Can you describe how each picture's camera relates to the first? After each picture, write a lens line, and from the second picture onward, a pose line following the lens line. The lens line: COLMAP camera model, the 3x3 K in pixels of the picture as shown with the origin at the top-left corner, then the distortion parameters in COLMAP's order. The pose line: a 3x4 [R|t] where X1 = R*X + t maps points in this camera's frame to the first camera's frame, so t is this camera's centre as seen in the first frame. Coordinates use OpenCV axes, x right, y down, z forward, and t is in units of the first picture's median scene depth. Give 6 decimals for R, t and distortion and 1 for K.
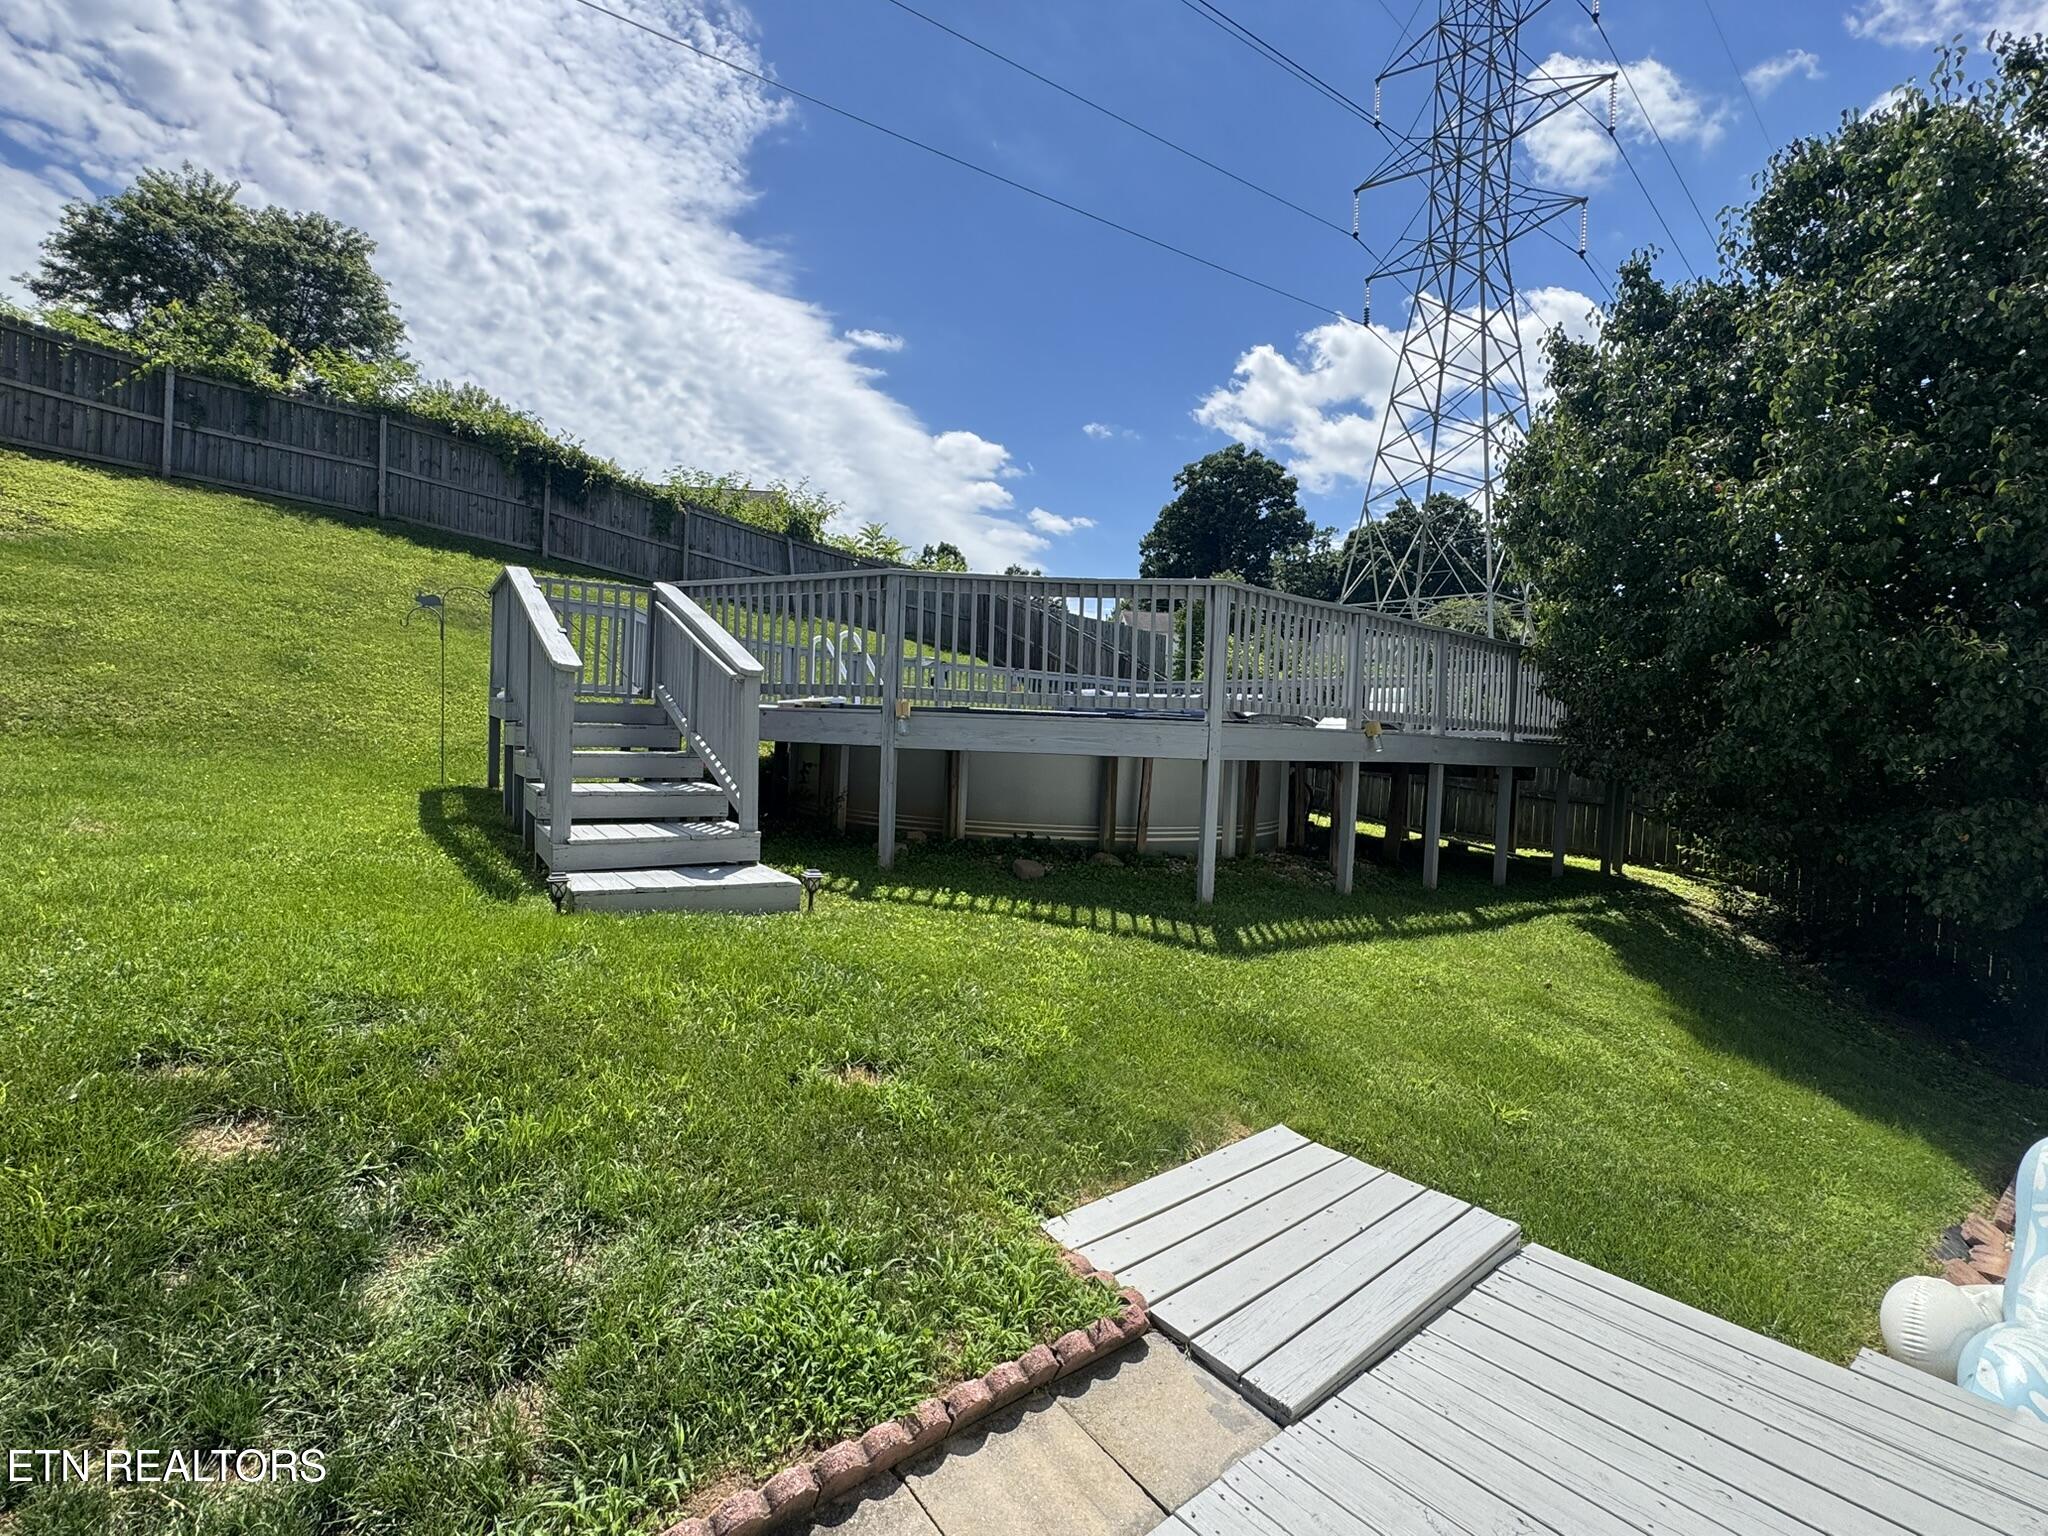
lens RADIAL K [[959.9, 0, 1027.7], [0, 959.9, 757.2], [0, 0, 1]] dist [0.008872, -0.002509]
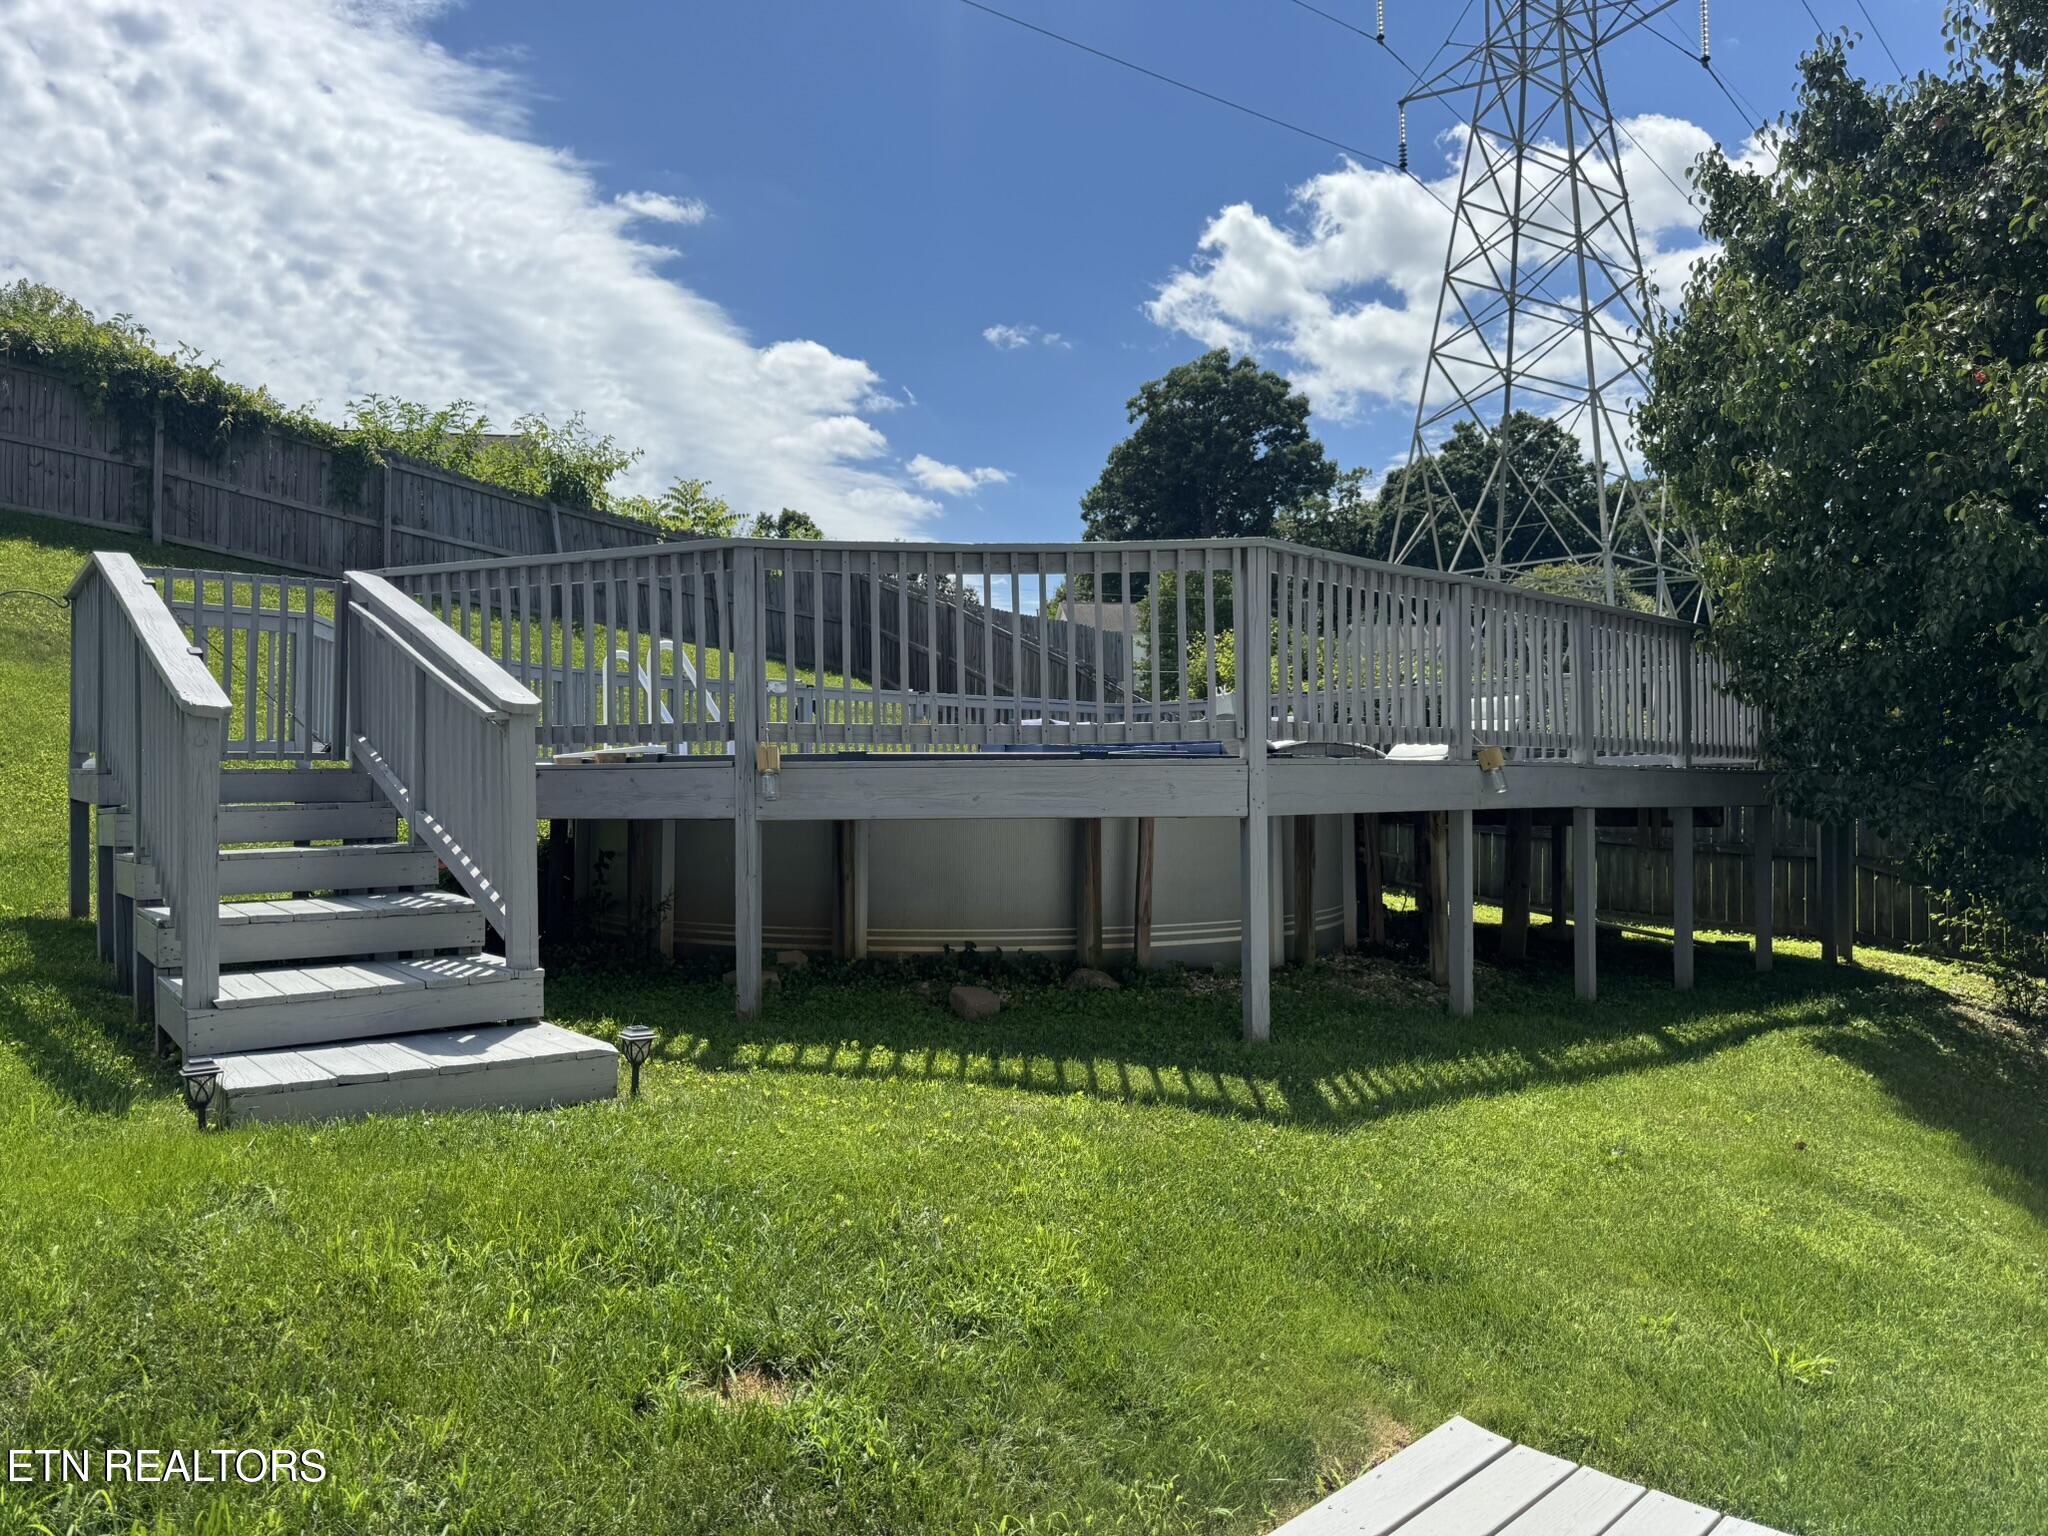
lens RADIAL K [[1441.9, 0, 1020.6], [0, 1441.9, 767.9], [0, 0, 1]] dist [0.062539, -0.065260]
pose [[0.996812, -0.043115, 0.067135, -0.019255], [0.045725, 0.998238, -0.037827, -0.000125], [-0.065386, 0.040776, 0.997027, 0.033309]]
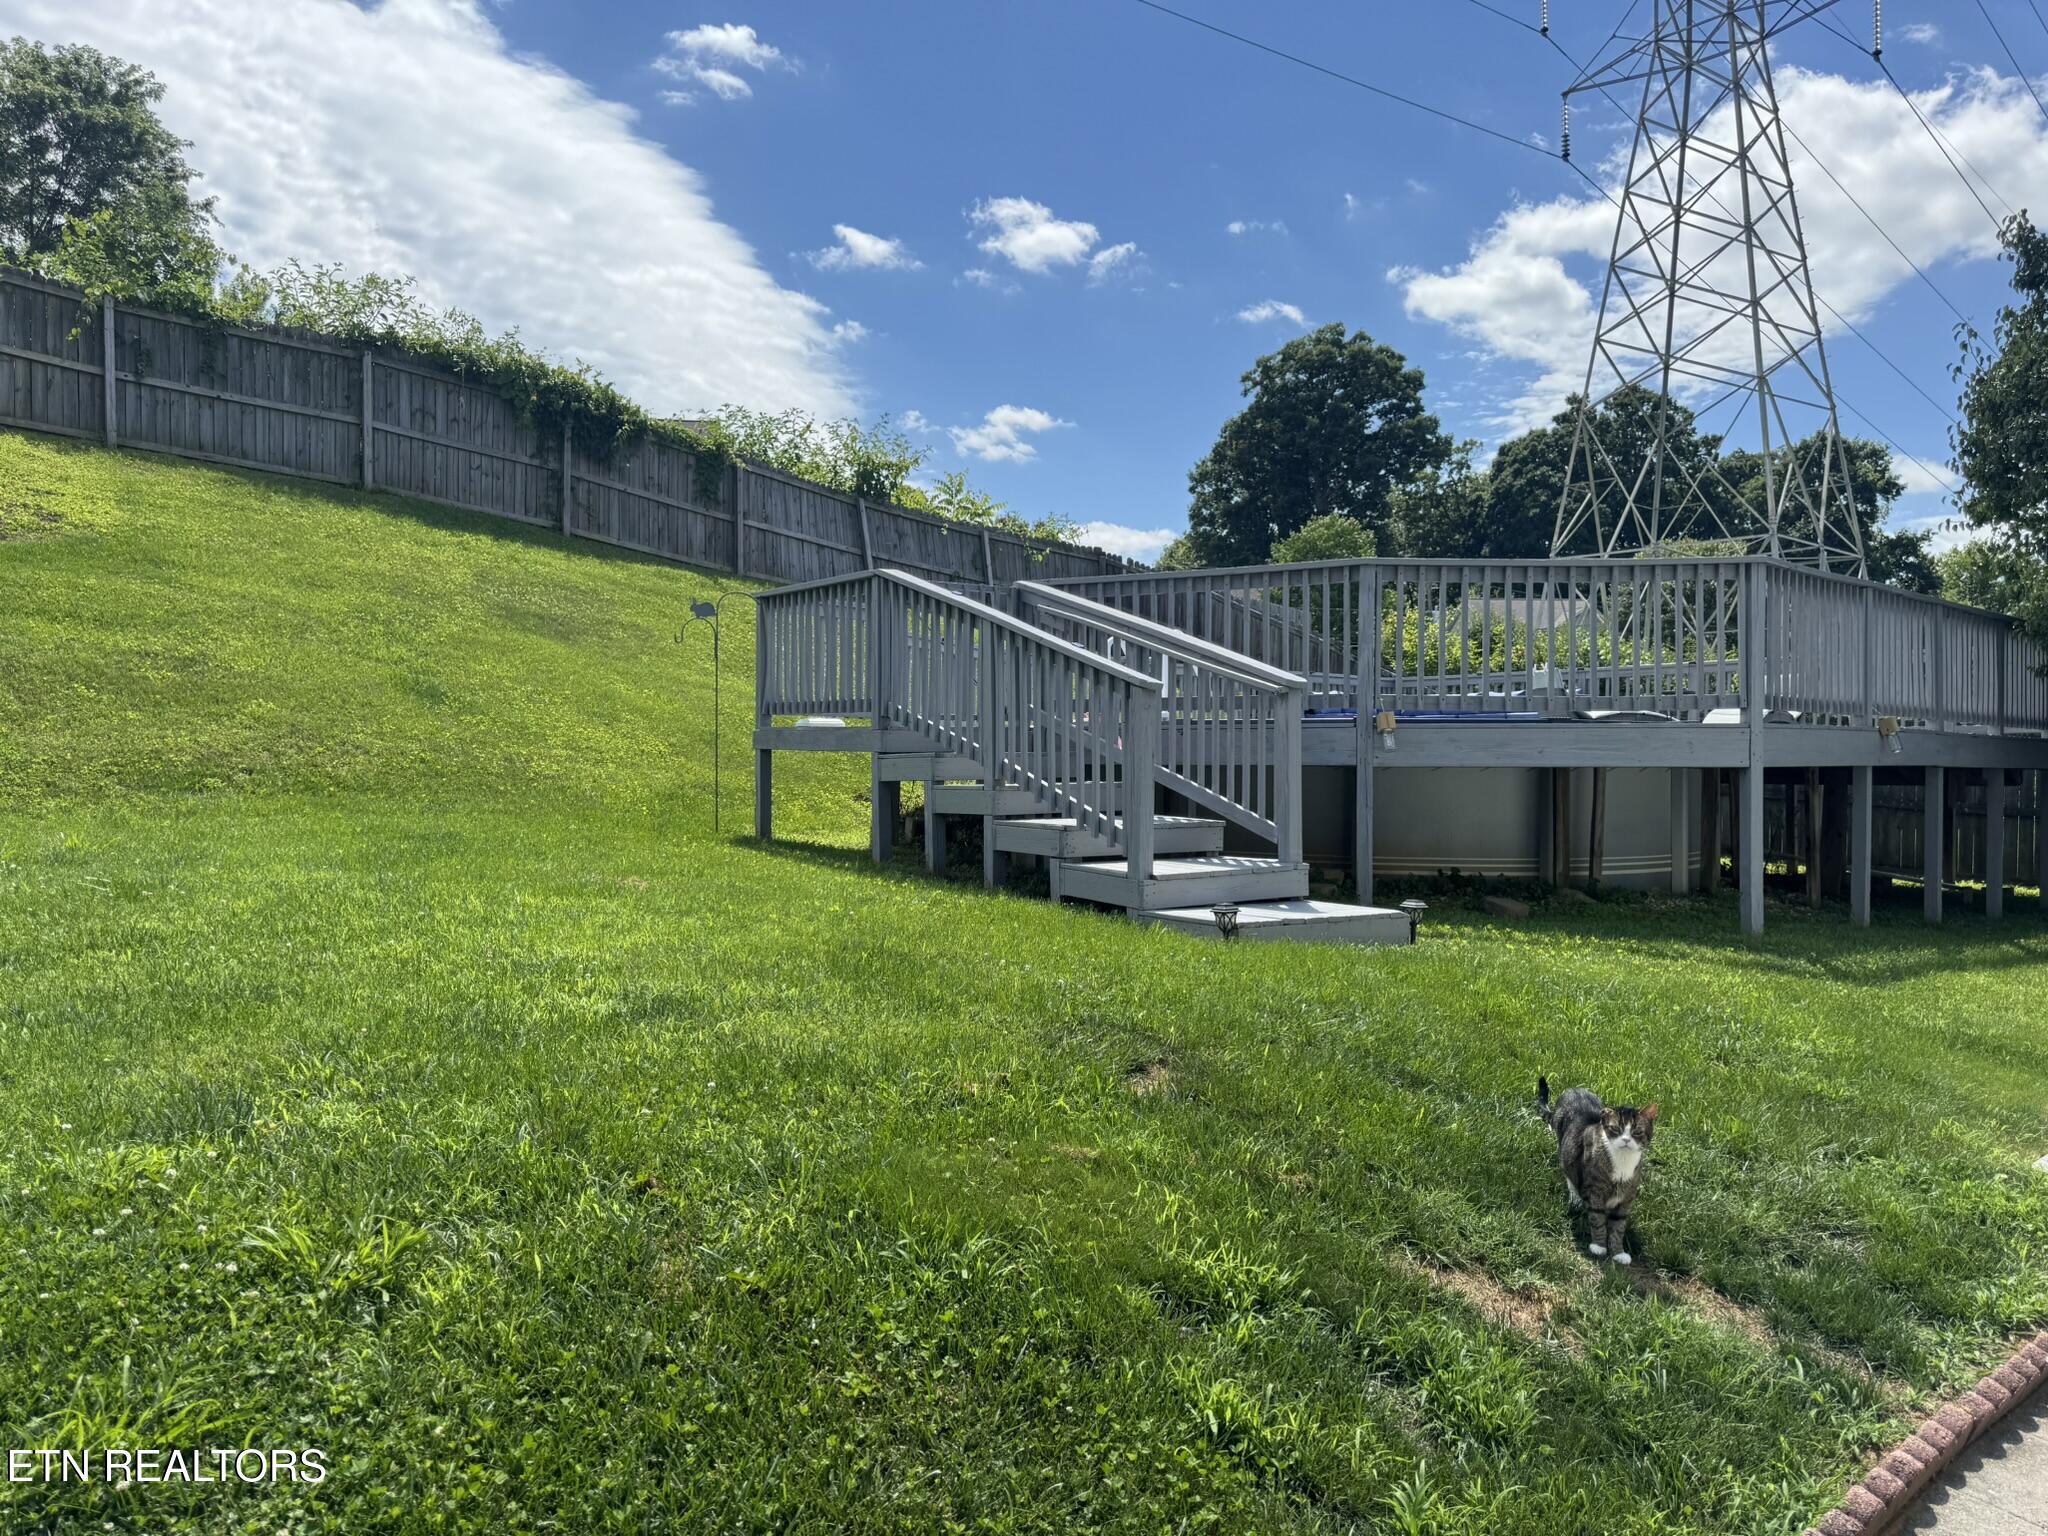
lens RADIAL K [[1441.9, 0, 1037.9], [0, 1441.9, 764.2], [0, 0, 1]] dist [0.062539, -0.065260]
pose [[0.999043, -0.036282, 0.024436, -0.312798], [0.036820, 0.999081, -0.021920, 0.003627], [-0.023618, 0.022799, 0.999461, -0.182005]]
